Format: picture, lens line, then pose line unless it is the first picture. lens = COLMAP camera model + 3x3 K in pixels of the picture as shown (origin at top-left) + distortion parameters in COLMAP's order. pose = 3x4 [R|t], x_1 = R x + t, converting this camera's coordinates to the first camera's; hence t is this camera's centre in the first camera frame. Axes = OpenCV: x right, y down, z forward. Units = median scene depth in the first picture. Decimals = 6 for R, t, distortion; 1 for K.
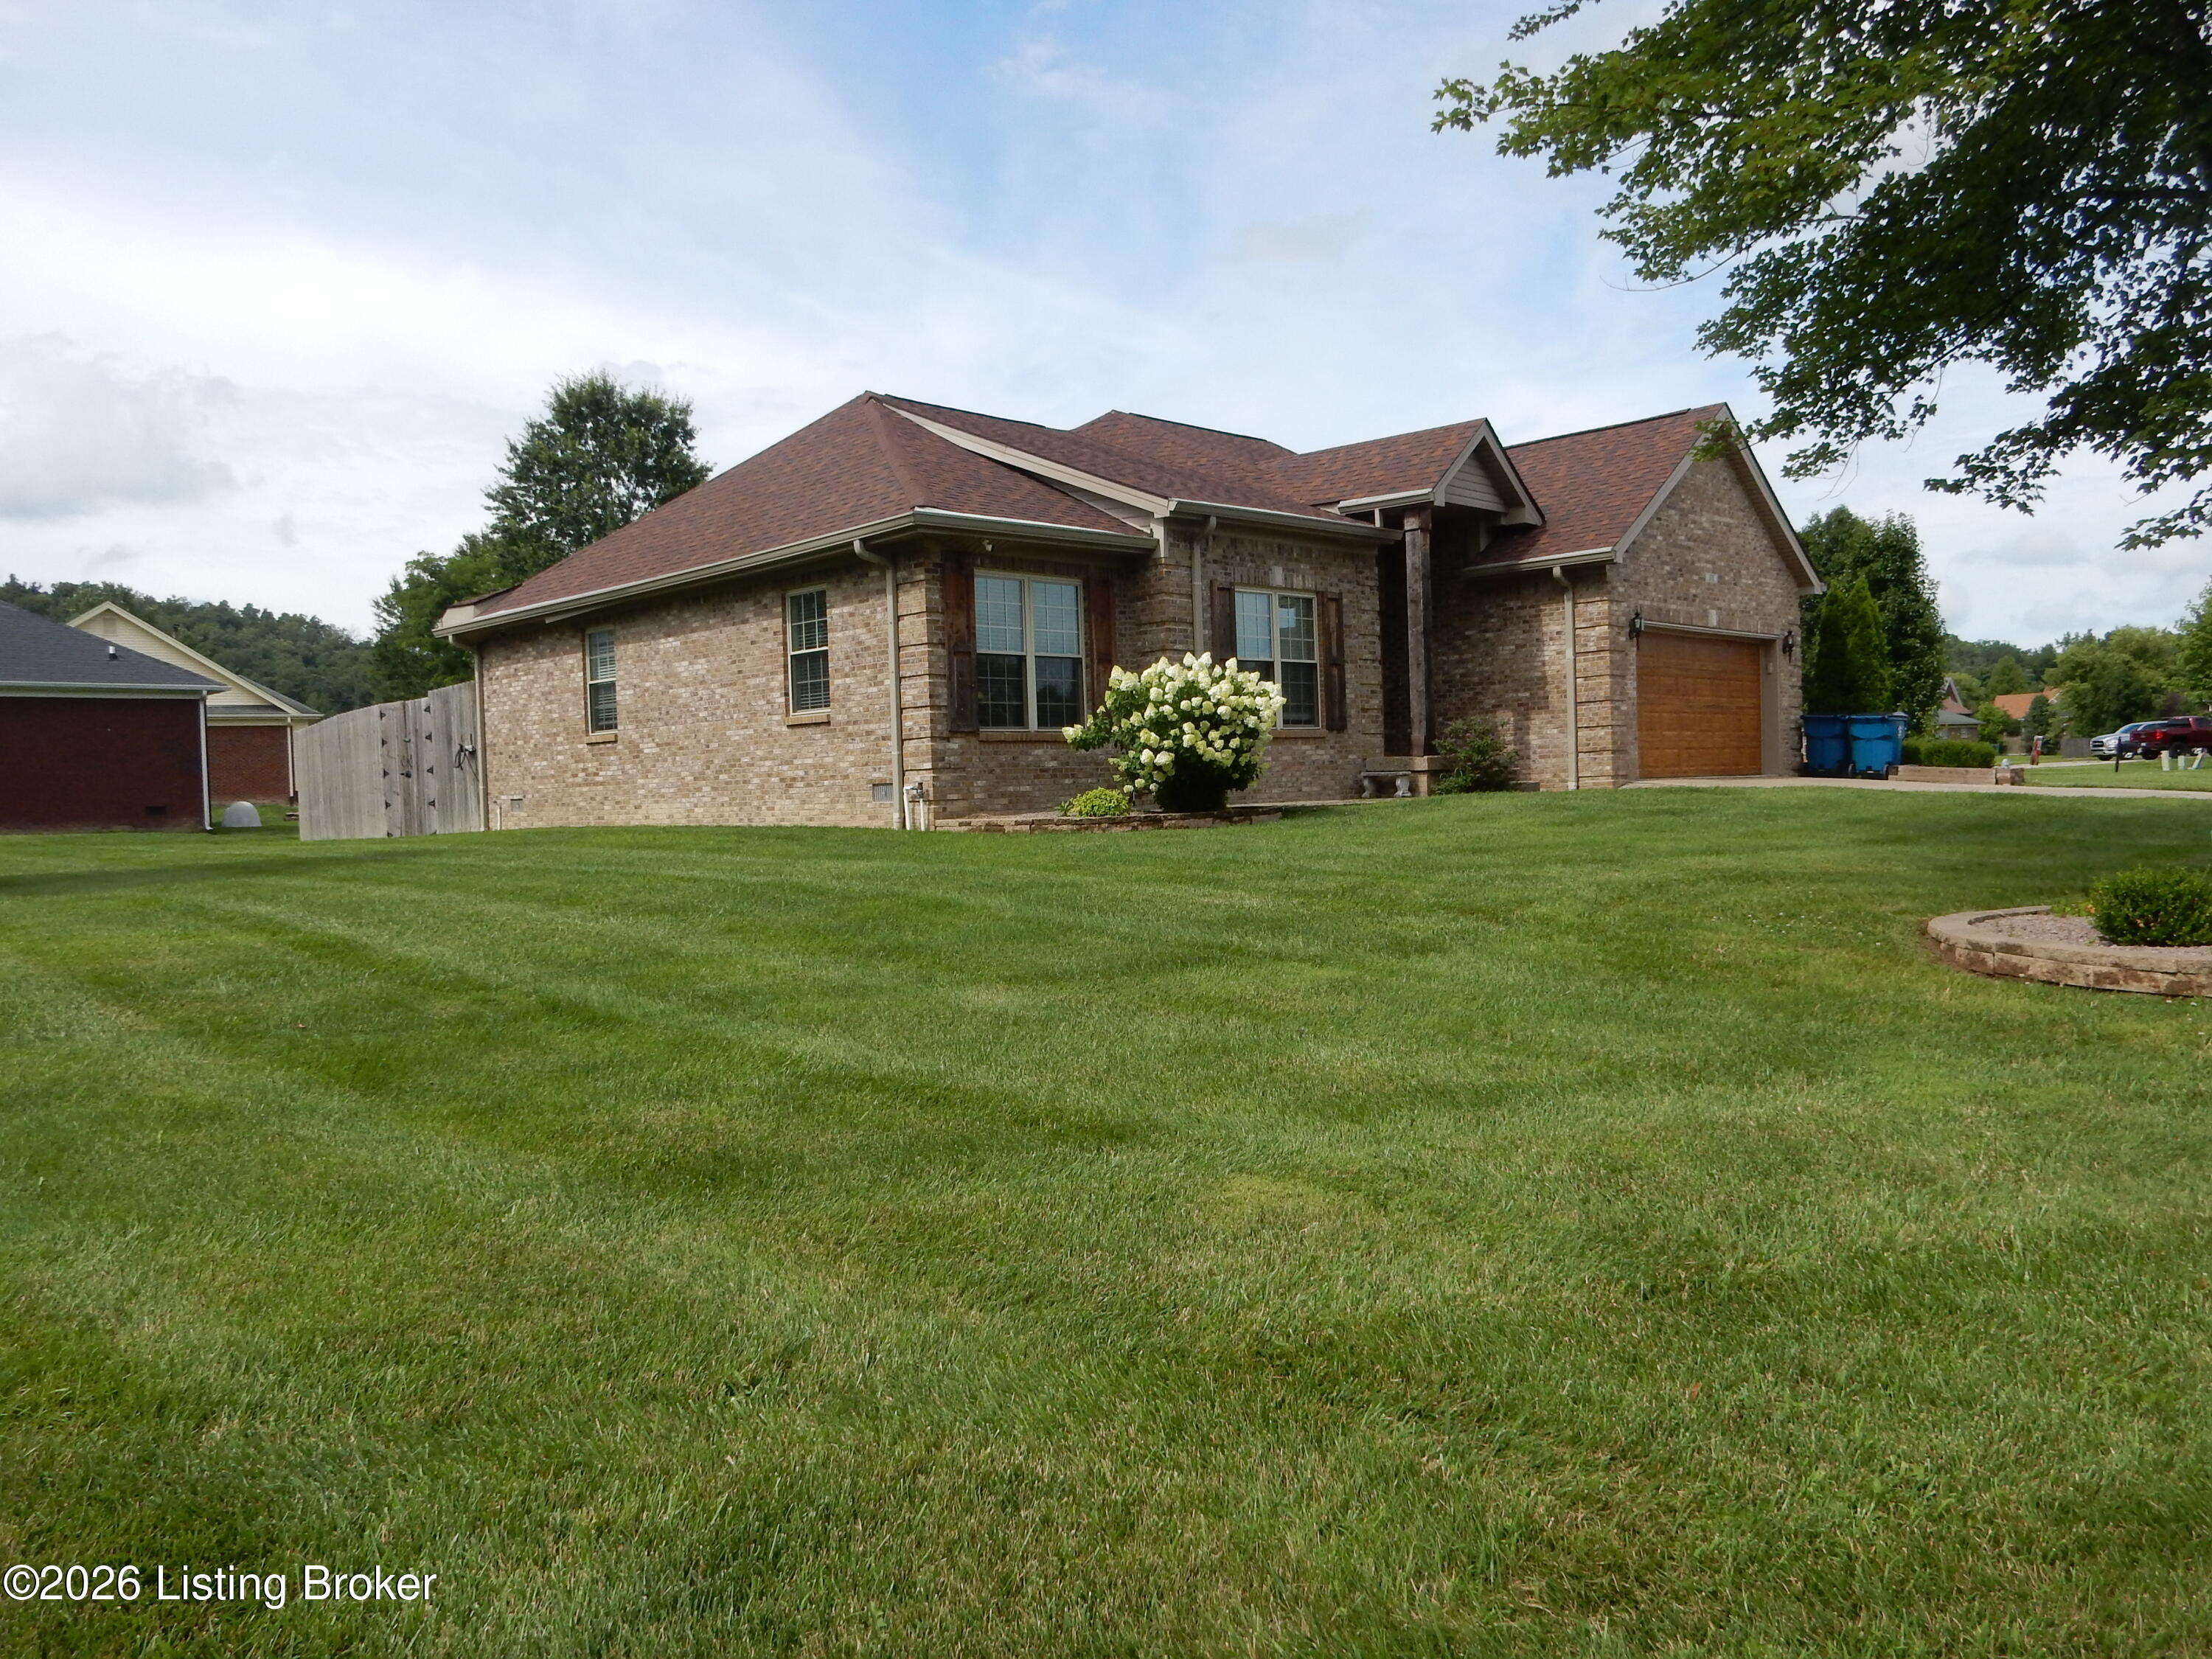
lens RADIAL K [[1640.0, 0, 1104.4], [0, 1640.0, 838.6], [0, 0, 1]] dist [0.005327, -0.002007]
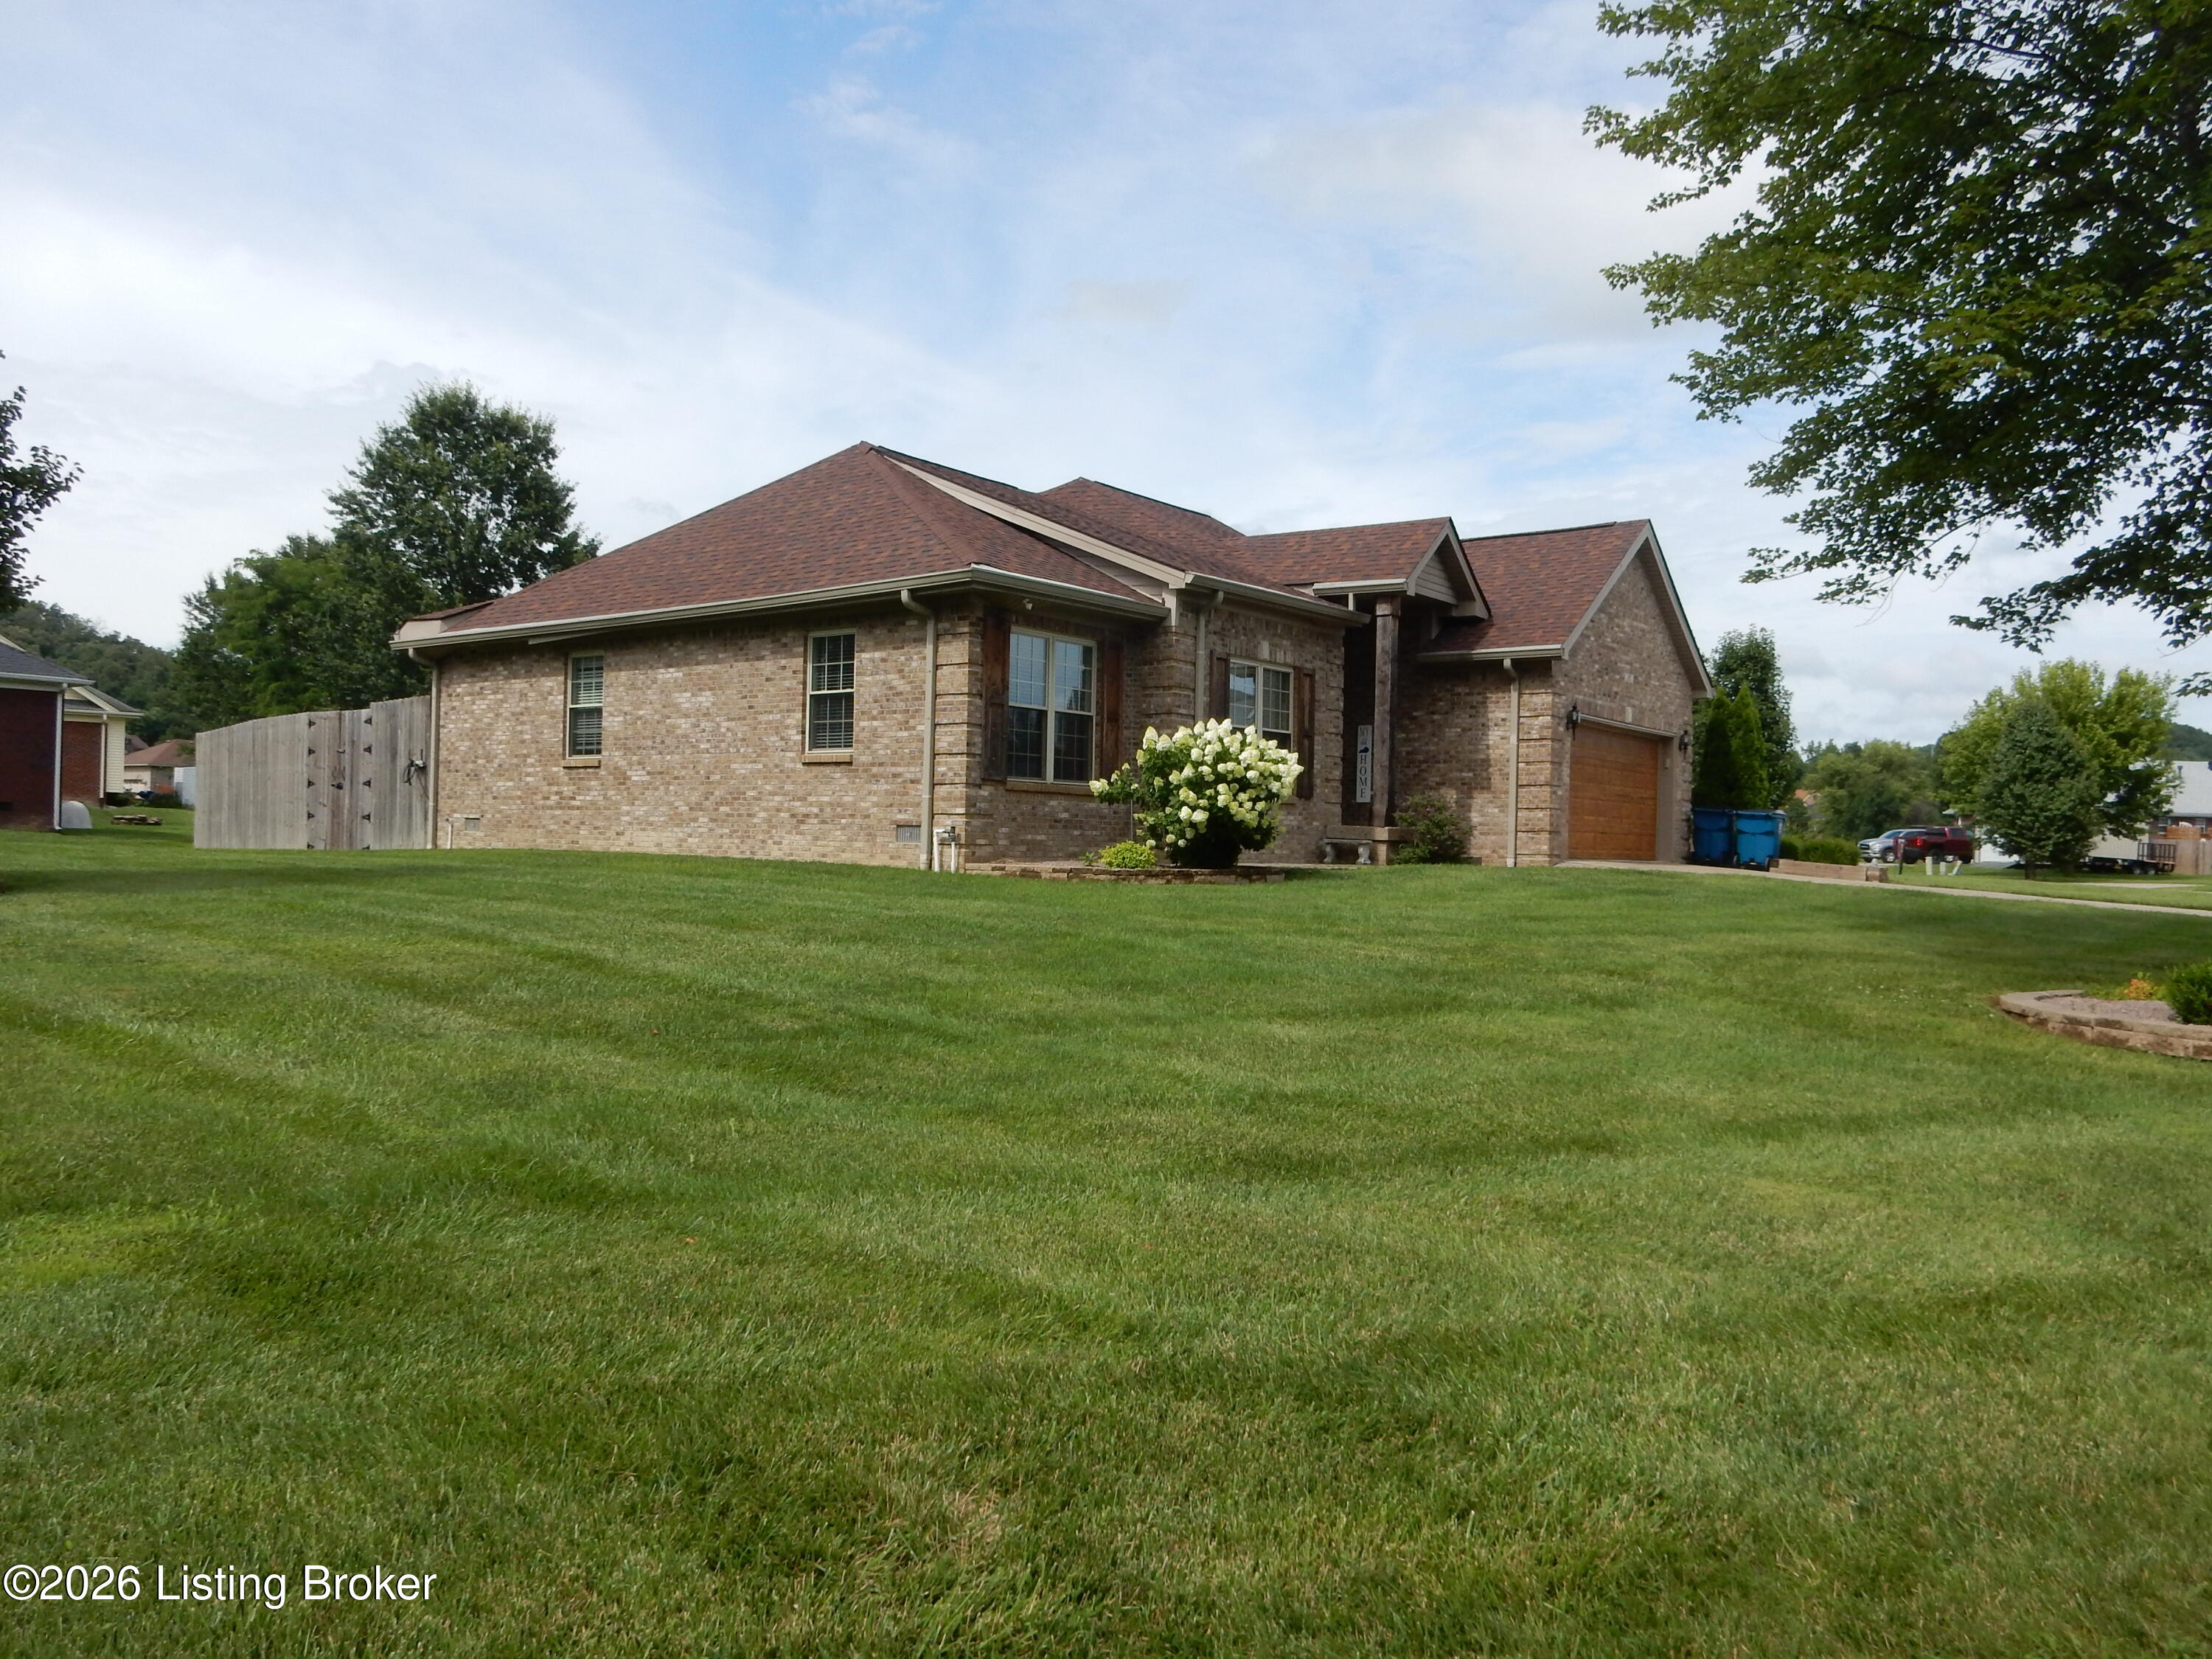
lens RADIAL K [[1643.8, 0, 1105.2], [0, 1643.8, 839.0], [0, 0, 1]] dist [0.007435, -0.004928]
pose [[0.989988, 0.055266, 0.129886, -0.122550], [-0.051065, 0.998066, -0.035460, 0.004682], [-0.131594, 0.028472, 0.990895, -0.034913]]
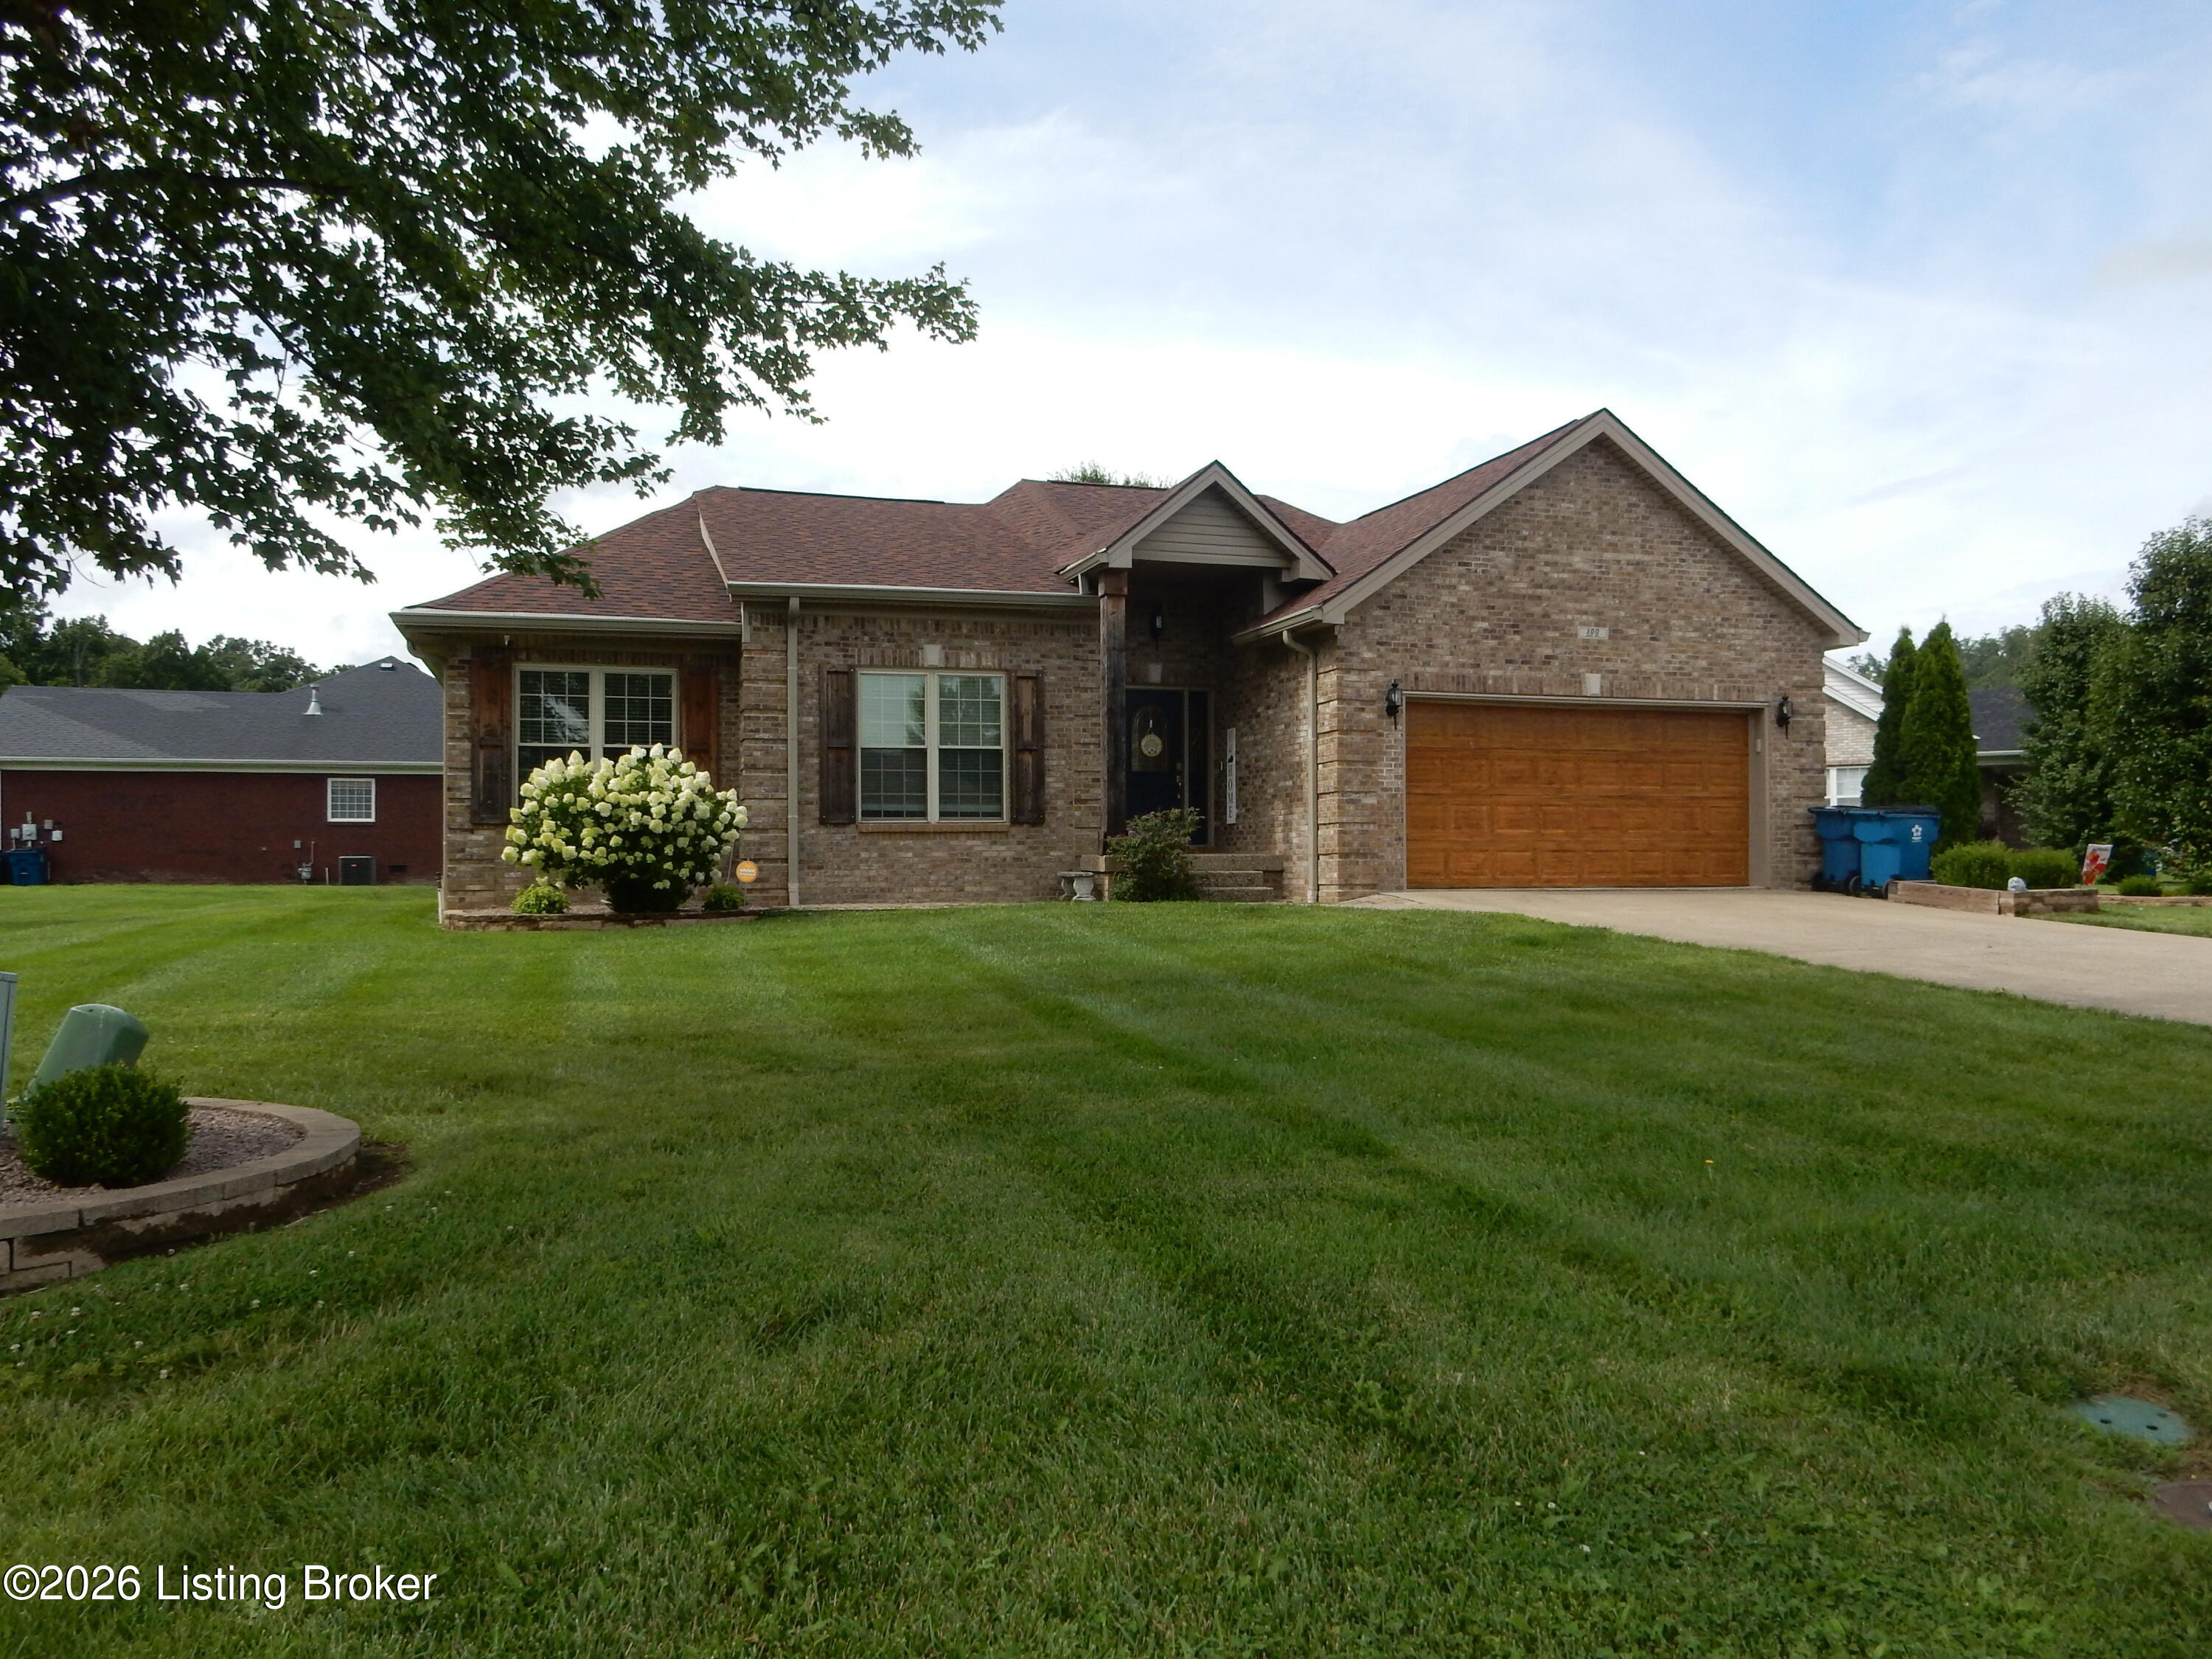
lens RADIAL K [[1640.0, 0, 1104.4], [0, 1640.0, 838.6], [0, 0, 1]] dist [0.005327, -0.002007]
pose [[0.885625, 0.020663, -0.463940, 0.592119], [-0.037884, 0.998895, -0.027827, -0.034609], [0.462852, 0.042220, 0.885429, 0.228512]]
